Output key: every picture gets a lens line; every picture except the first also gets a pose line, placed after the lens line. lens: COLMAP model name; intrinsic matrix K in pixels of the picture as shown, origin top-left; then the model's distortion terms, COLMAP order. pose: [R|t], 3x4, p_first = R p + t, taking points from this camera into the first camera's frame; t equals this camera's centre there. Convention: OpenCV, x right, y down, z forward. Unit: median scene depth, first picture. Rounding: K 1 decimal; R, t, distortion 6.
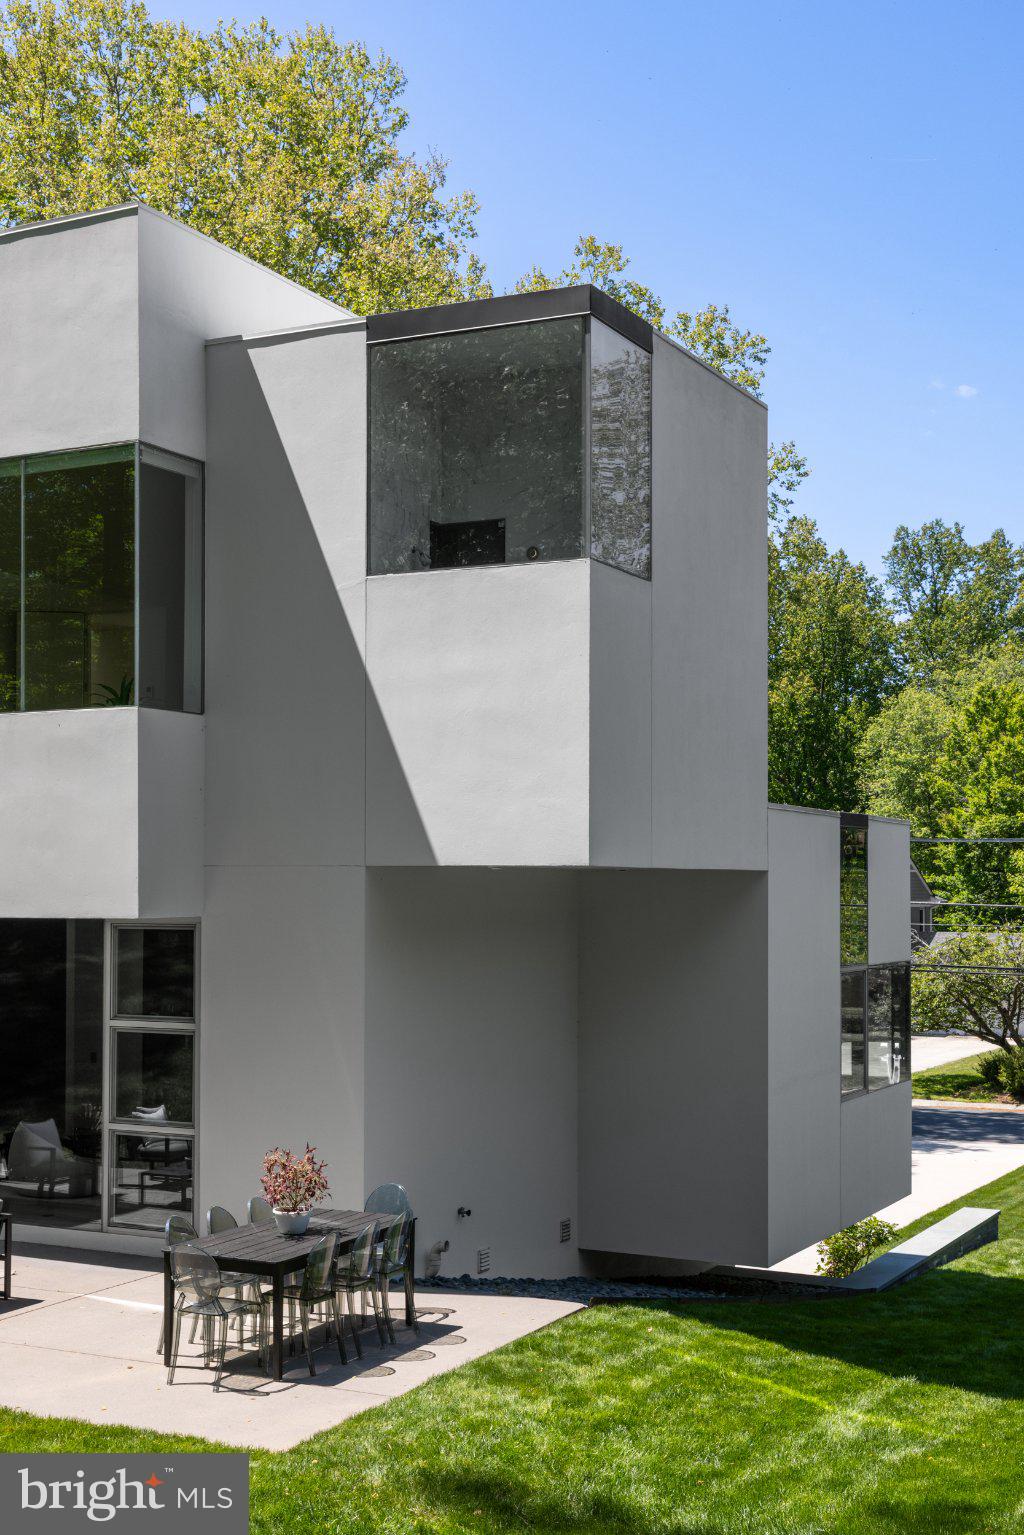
lens RADIAL K [[1890.4, 0, 533.1], [0, 1890.4, 810.9], [0, 0, 1]] dist [0.043861, 0.000000]
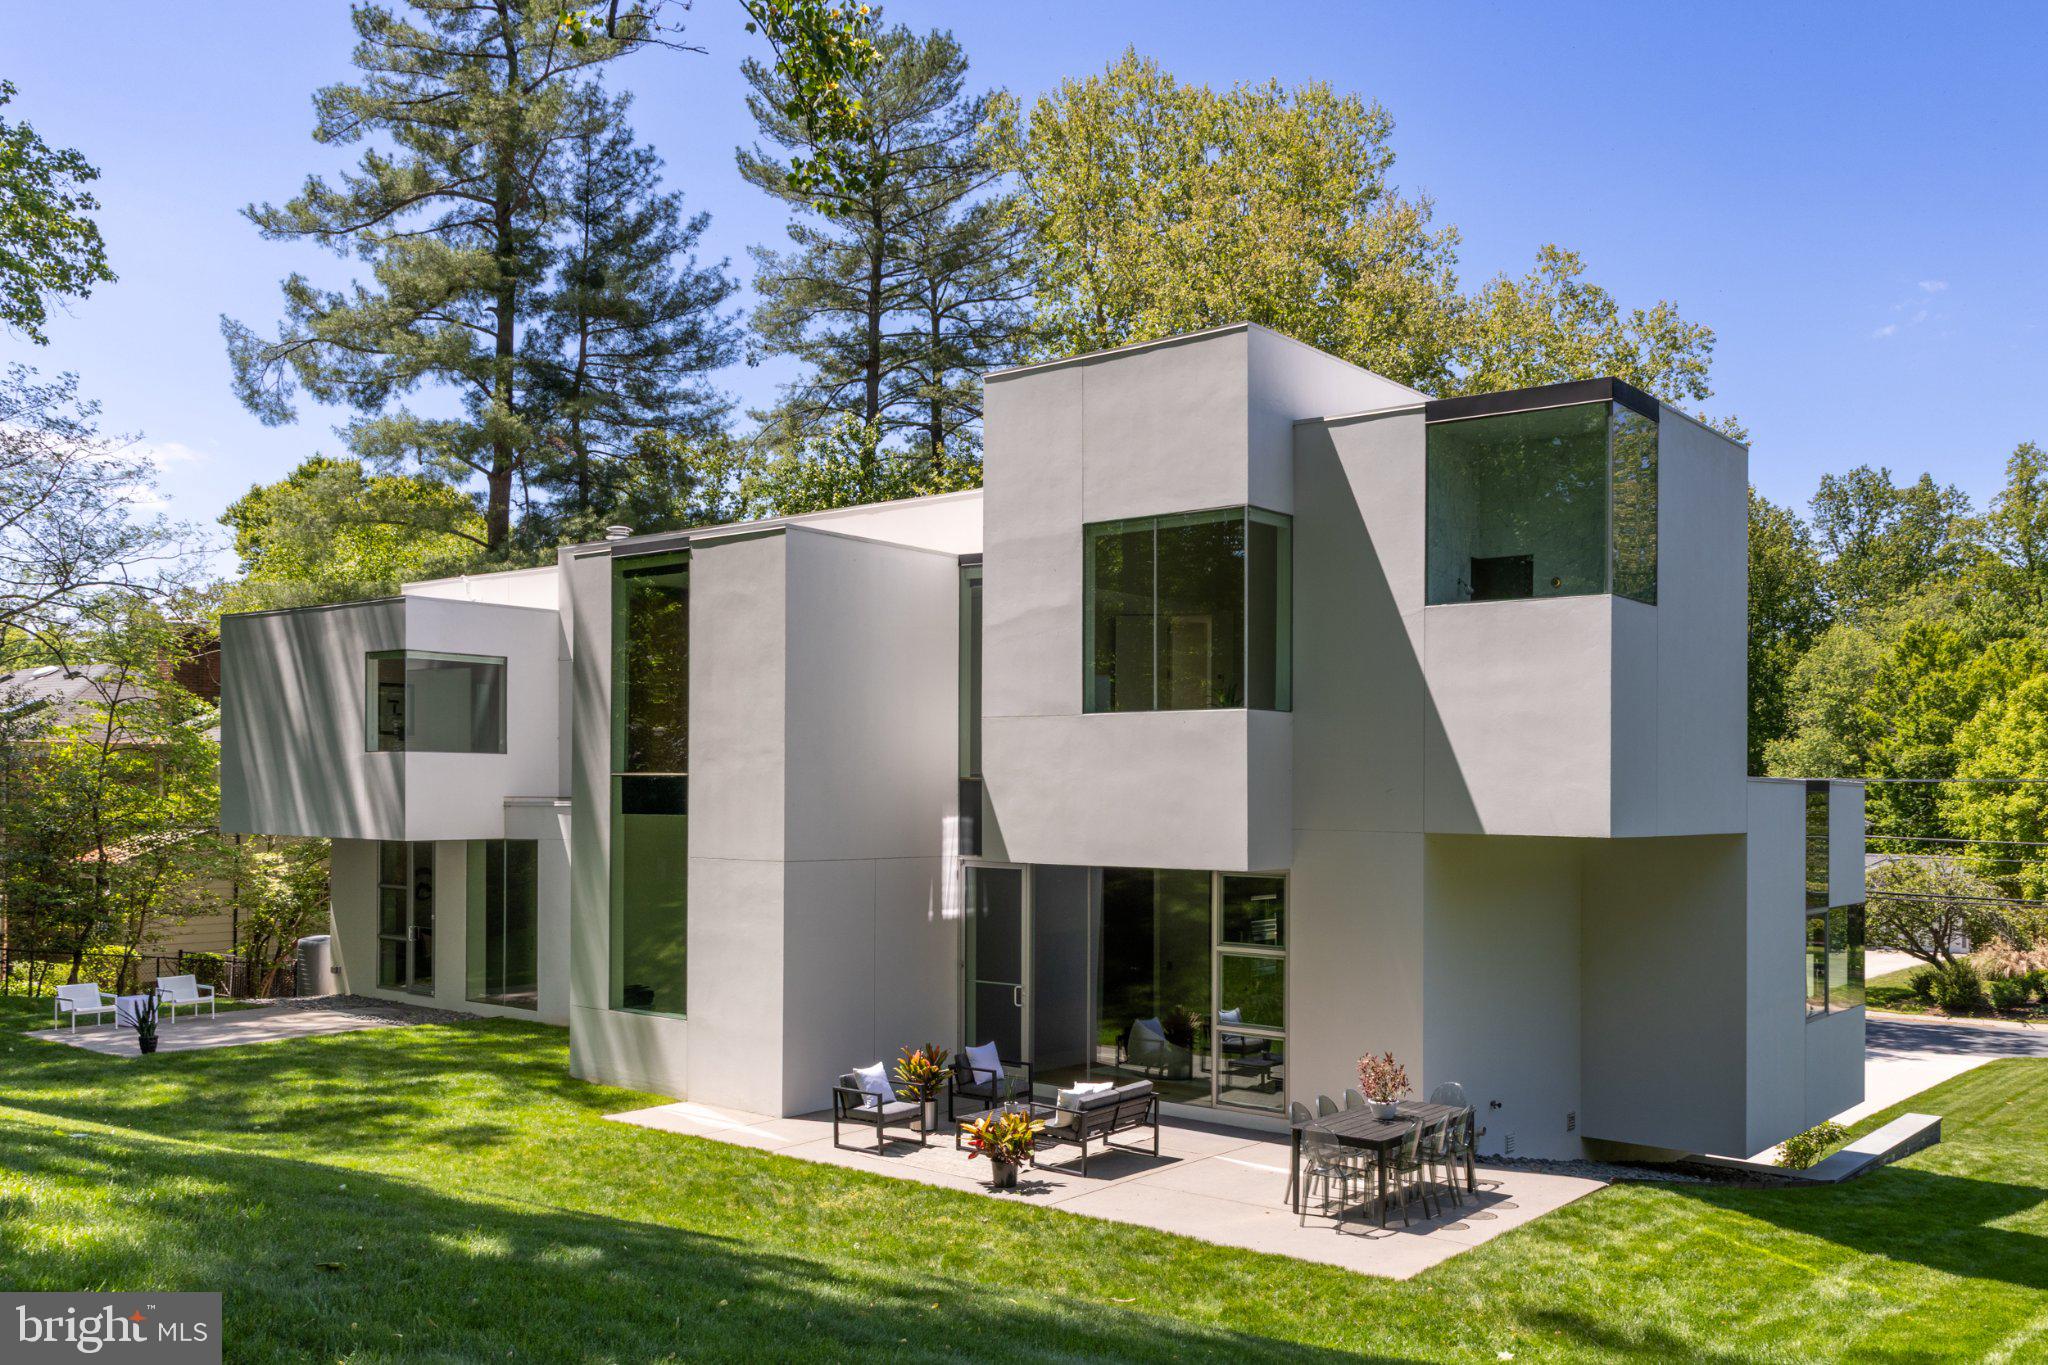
lens RADIAL K [[1705.2, 0, 1156.8], [0, 1705.2, 755.4], [0, 0, 1]] dist [0.034940, 0.014095]
pose [[0.984595, 0.001347, -0.174845, -0.062195], [0.001729, 0.999846, 0.017436, -0.042052], [0.174842, -0.017470, 0.984442, -0.160123]]
